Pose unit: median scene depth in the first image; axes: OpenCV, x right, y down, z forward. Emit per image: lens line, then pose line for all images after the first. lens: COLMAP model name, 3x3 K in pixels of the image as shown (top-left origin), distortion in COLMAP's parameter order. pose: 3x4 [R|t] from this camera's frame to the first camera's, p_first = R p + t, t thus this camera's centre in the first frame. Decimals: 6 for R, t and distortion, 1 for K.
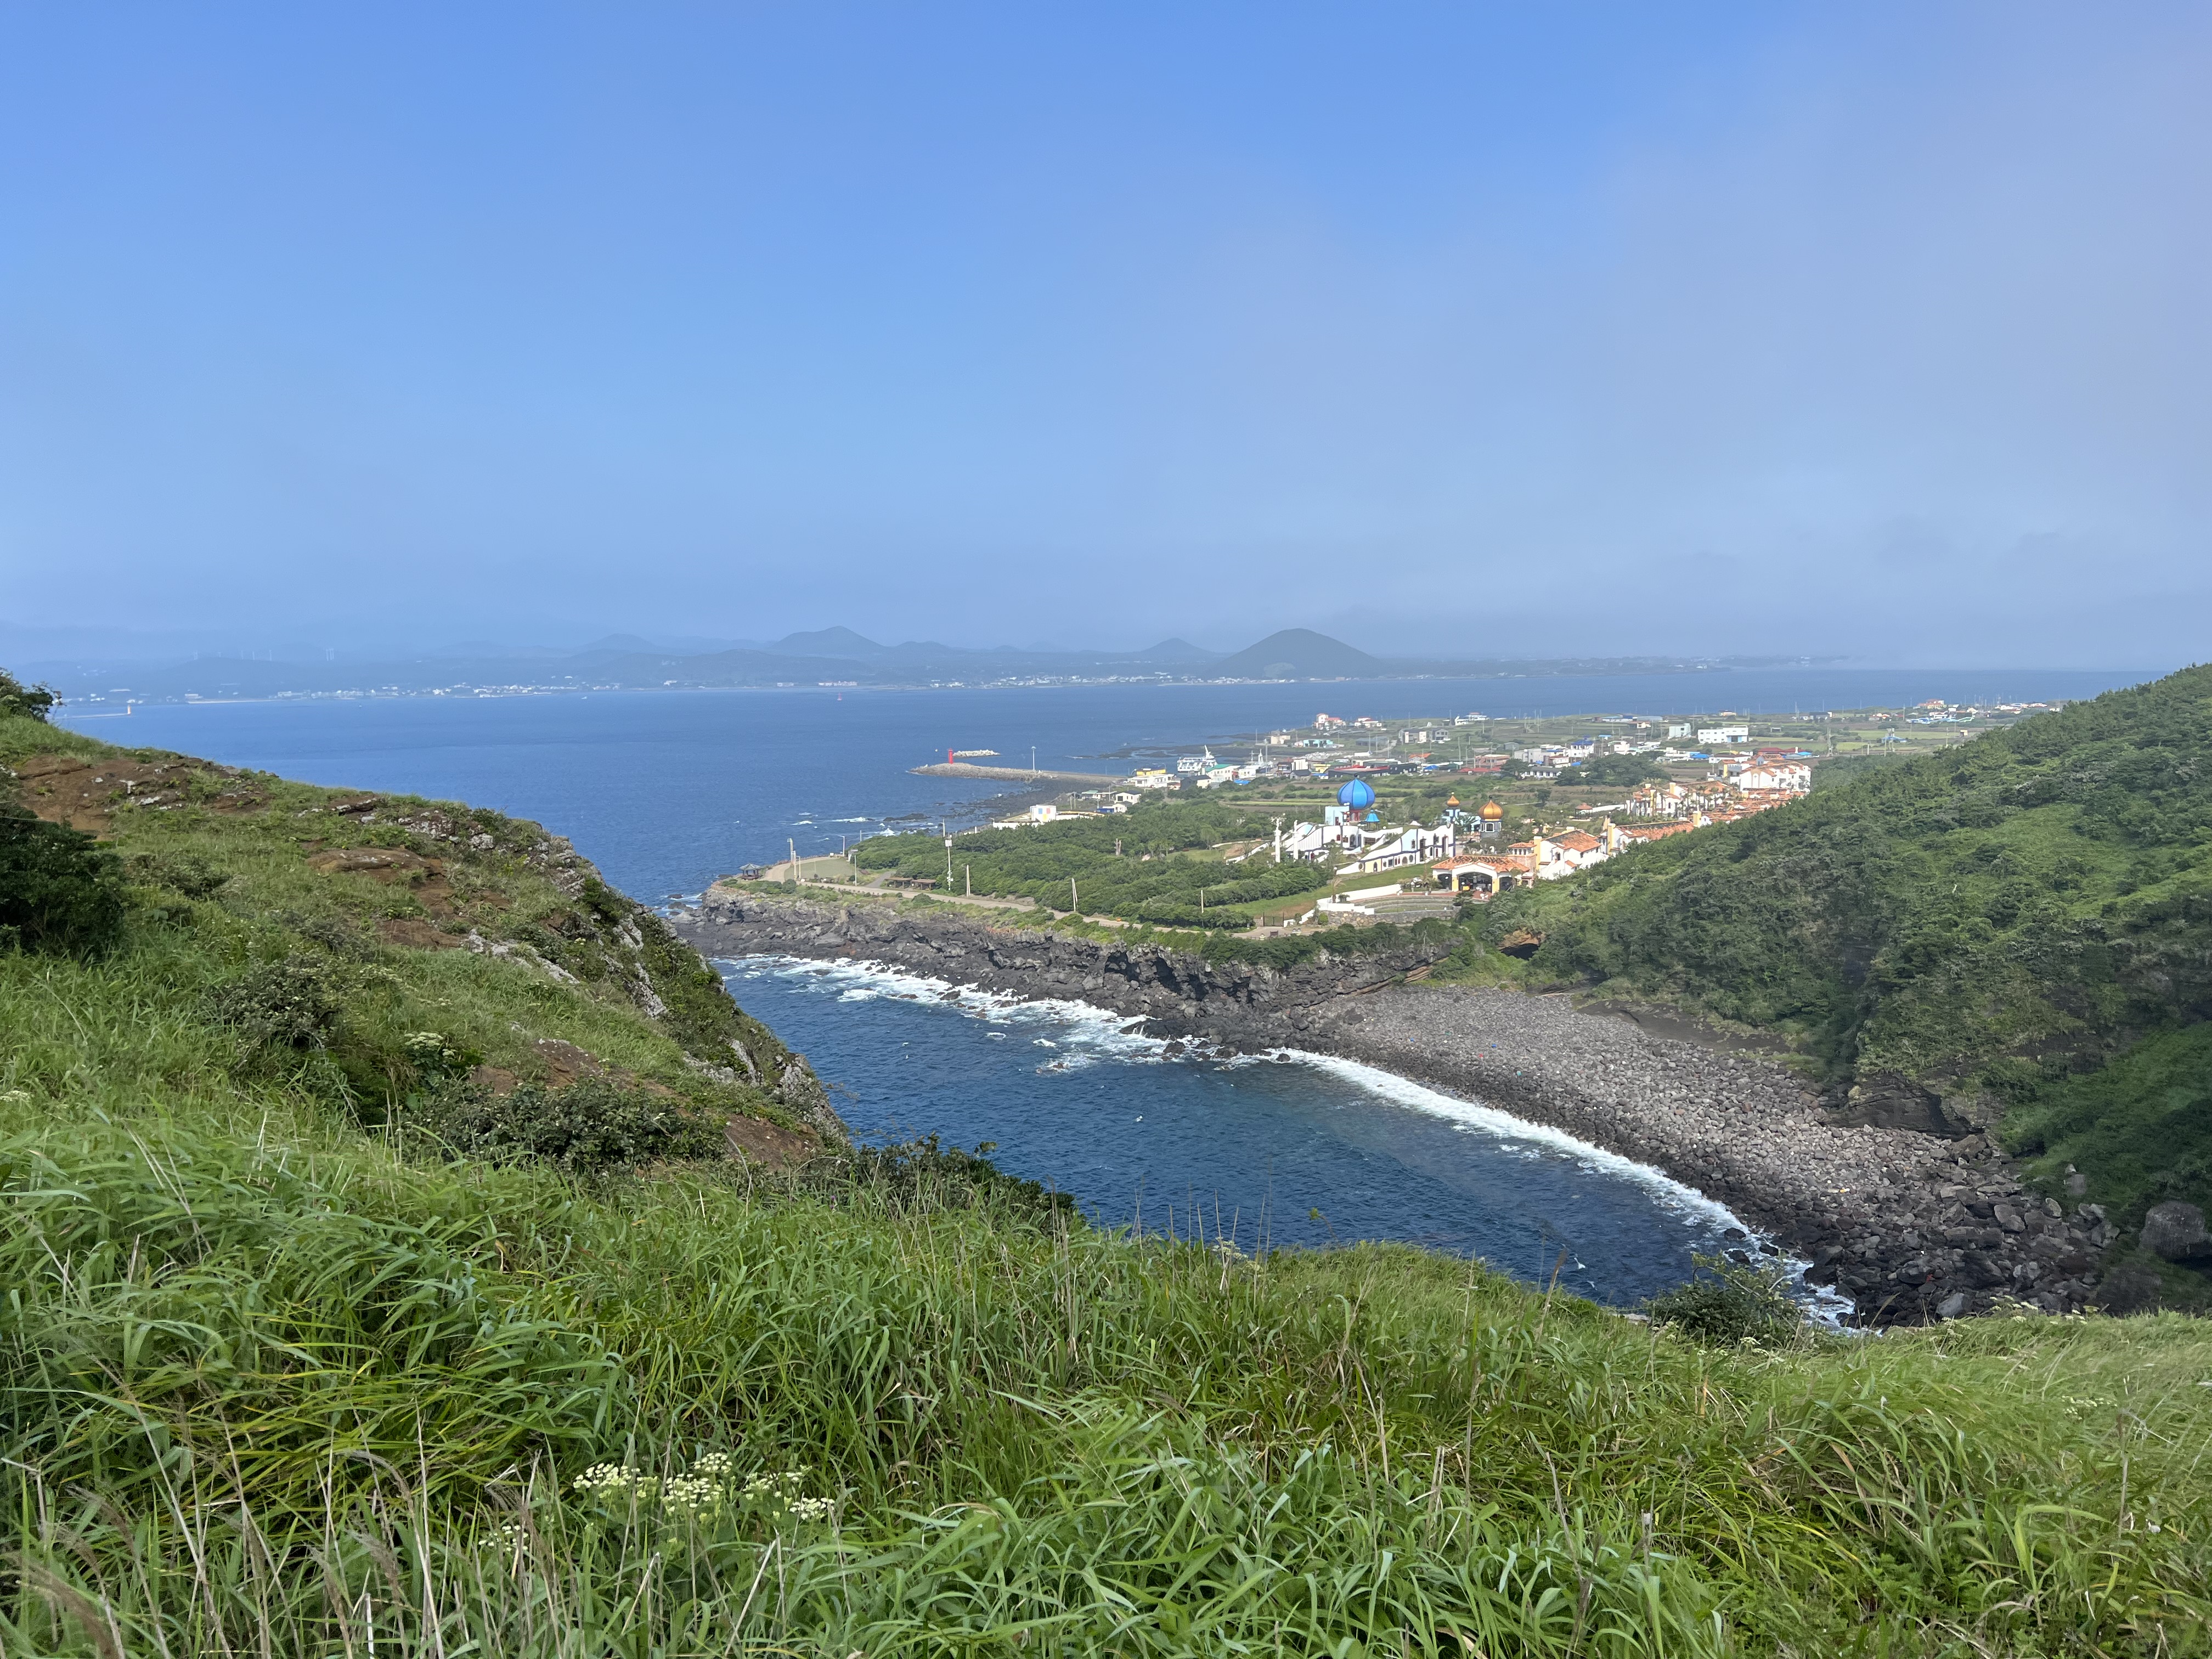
lens RADIAL K [[1655.0, 0, 1085.4], [0, 1655.0, 893.5], [0, 0, 1]] dist [0.011279, -0.025815]
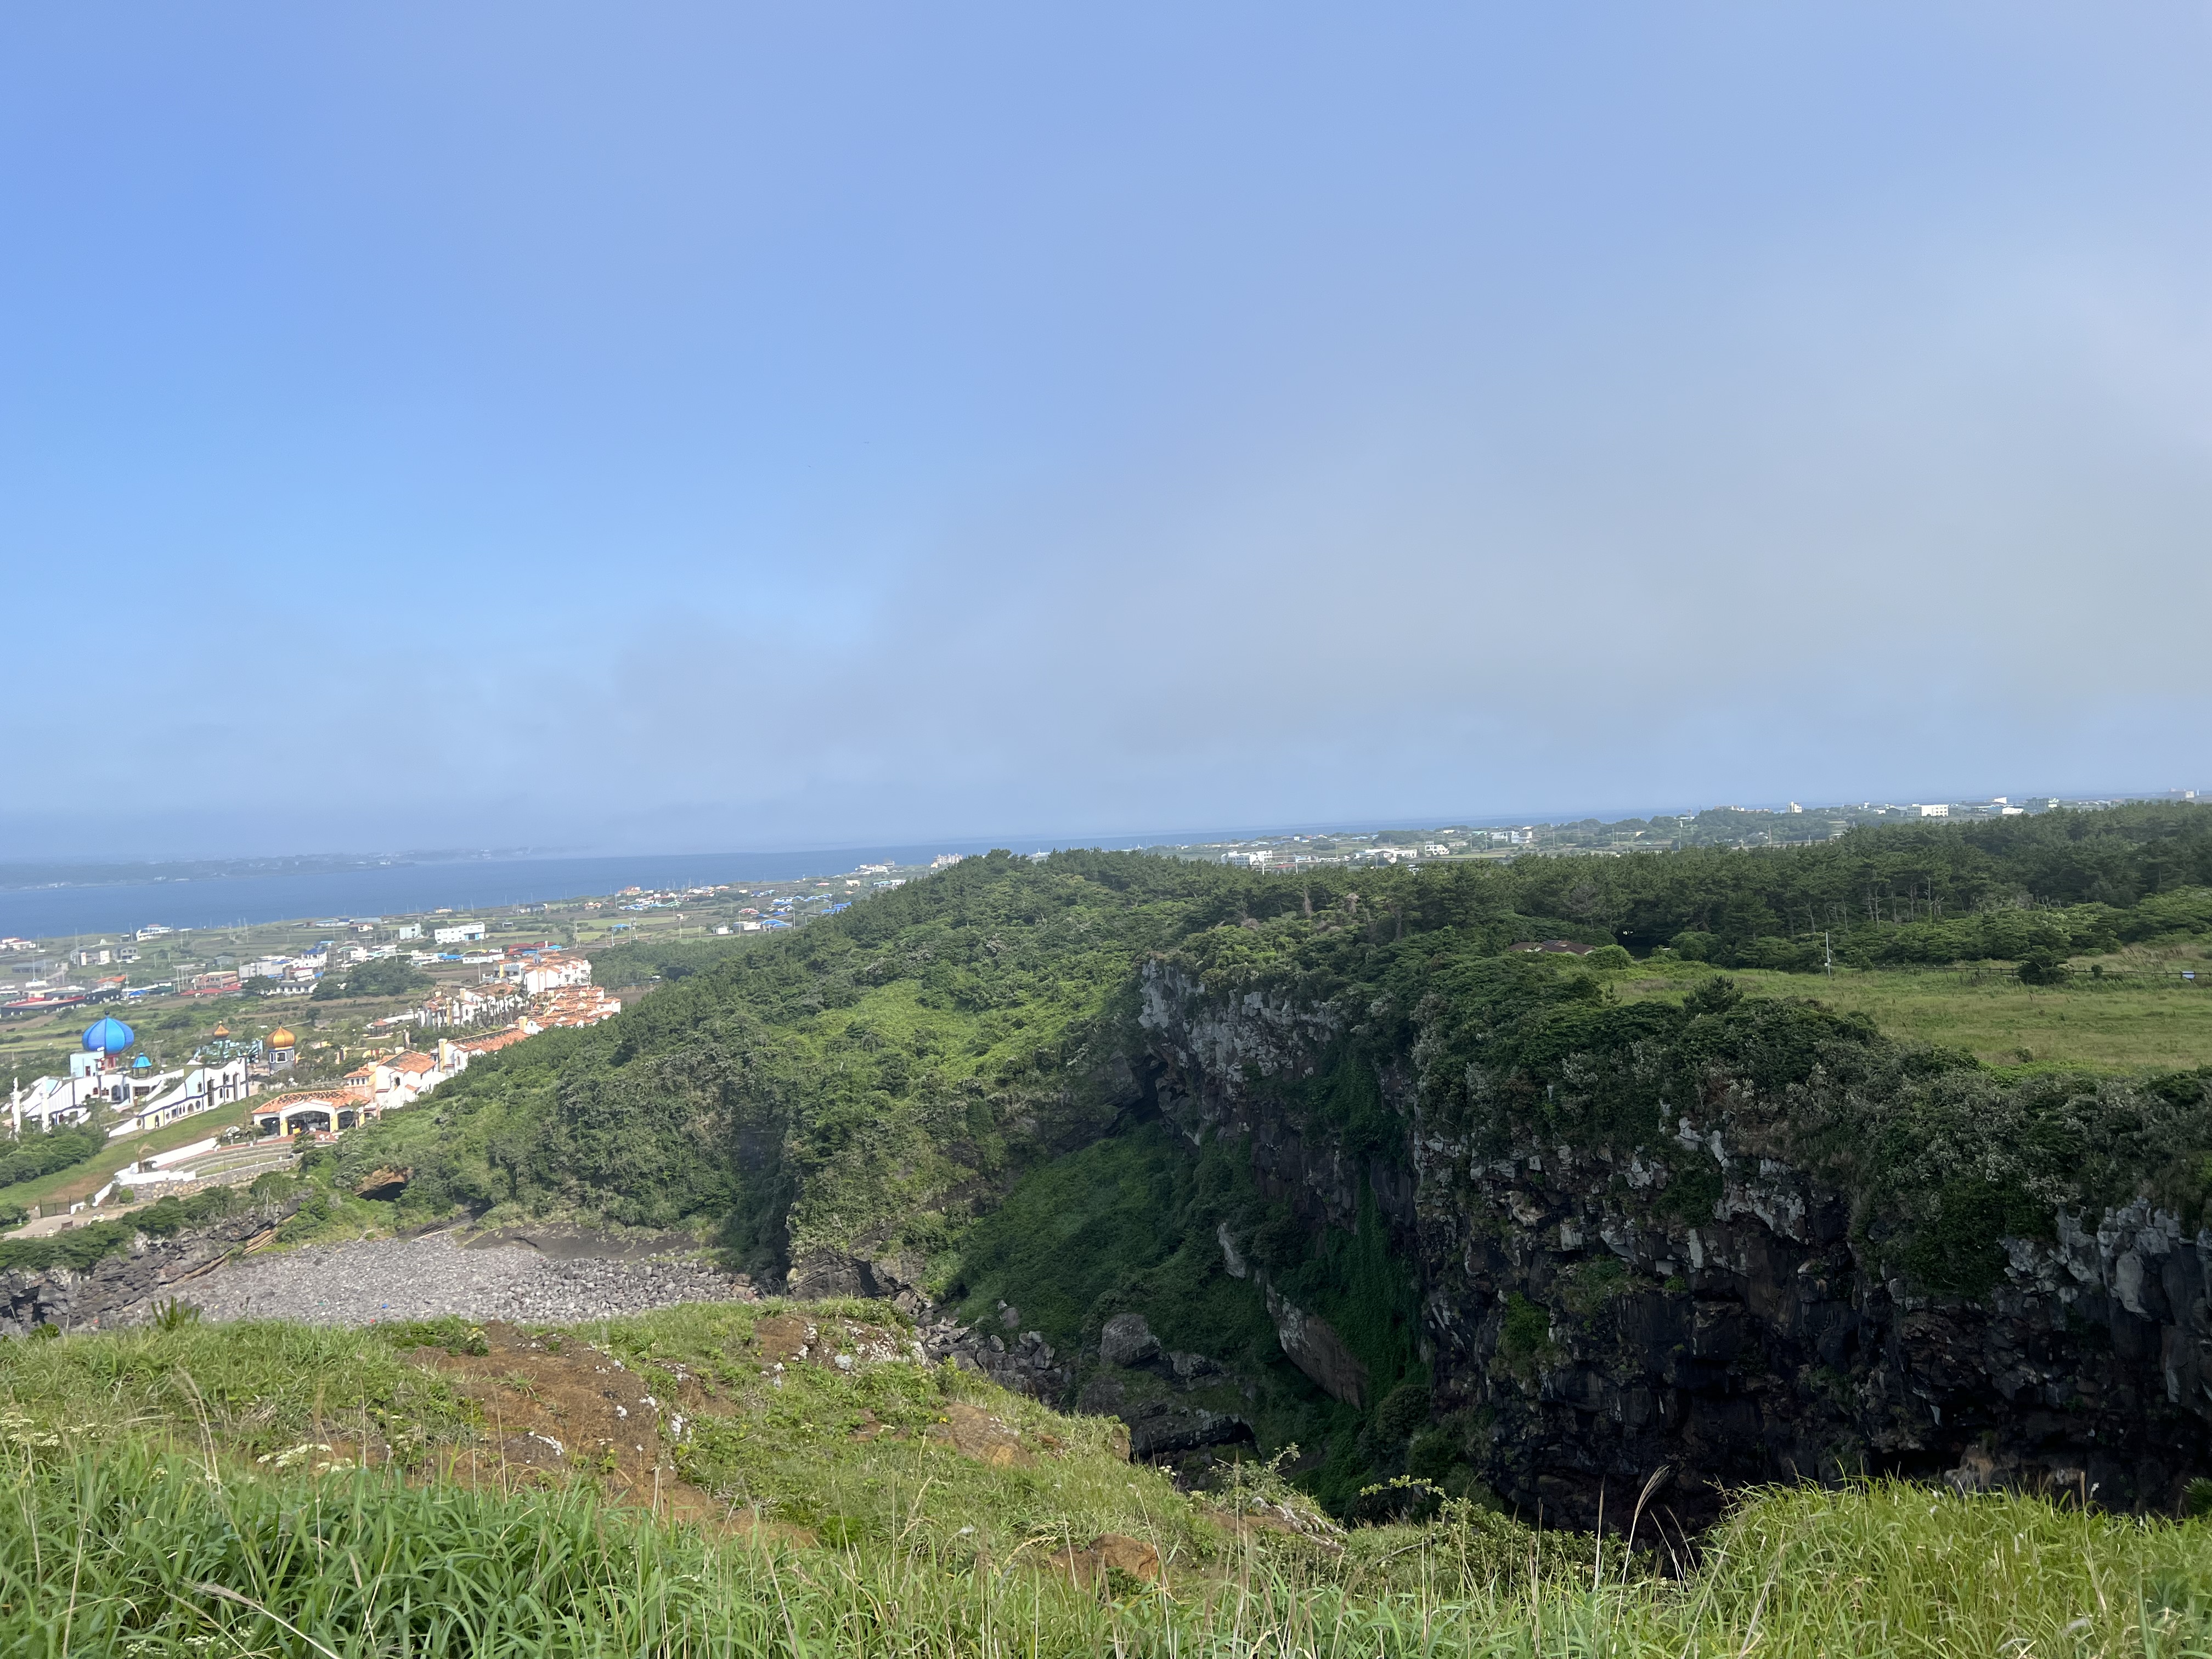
lens RADIAL K [[1655.0, 0, 1104.6], [0, 1655.0, 819.7], [0, 0, 1]] dist [0.011279, -0.025815]
pose [[0.709479, -0.017923, 0.704499, -0.103644], [0.129445, 0.985982, -0.105276, -0.022613], [-0.692736, 0.165885, 0.701854, 0.073679]]
